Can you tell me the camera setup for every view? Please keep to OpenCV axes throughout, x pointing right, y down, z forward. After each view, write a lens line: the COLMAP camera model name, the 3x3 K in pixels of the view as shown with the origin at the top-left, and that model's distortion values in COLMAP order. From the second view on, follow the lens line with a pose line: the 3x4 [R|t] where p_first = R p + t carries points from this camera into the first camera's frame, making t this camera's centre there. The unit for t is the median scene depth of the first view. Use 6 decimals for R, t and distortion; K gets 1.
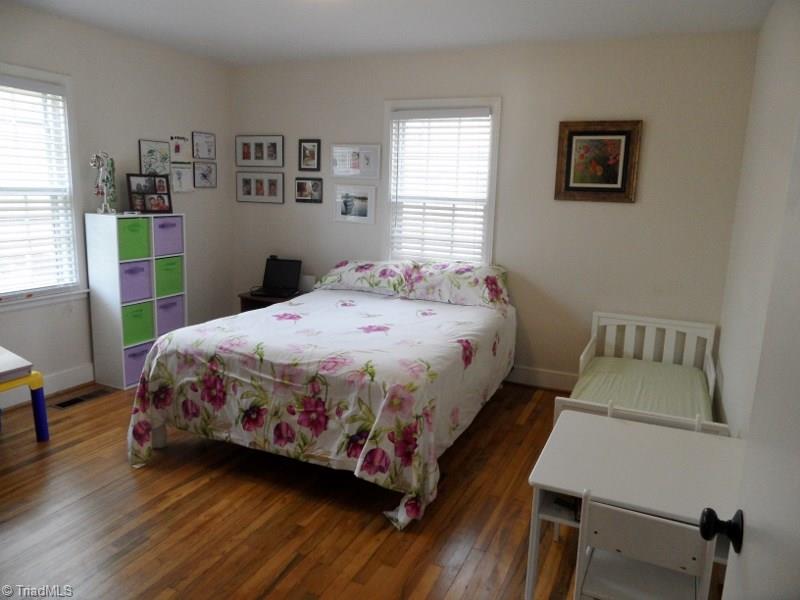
lens RADIAL K [[583.4, 0, 400.0], [0, 583.4, 300.0], [0, 0, 1]] dist [-0.025211, 0.005178]
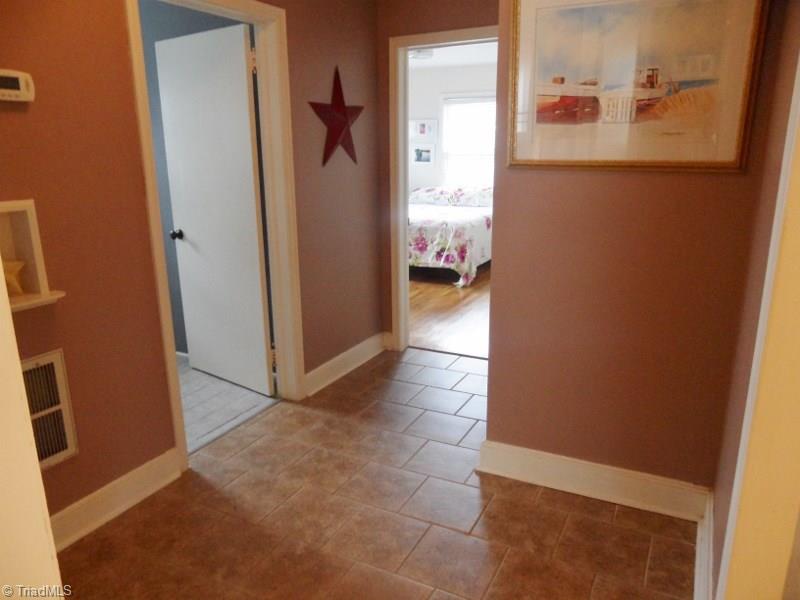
lens RADIAL K [[583.4, 0, 400.0], [0, 583.4, 300.0], [0, 0, 1]] dist [-0.025211, 0.005178]
pose [[0.998368, -0.025398, -0.051151, -0.117954], [0.028563, 0.997659, 0.062127, 0.270895], [0.049453, -0.063487, 0.996757, -1.303450]]
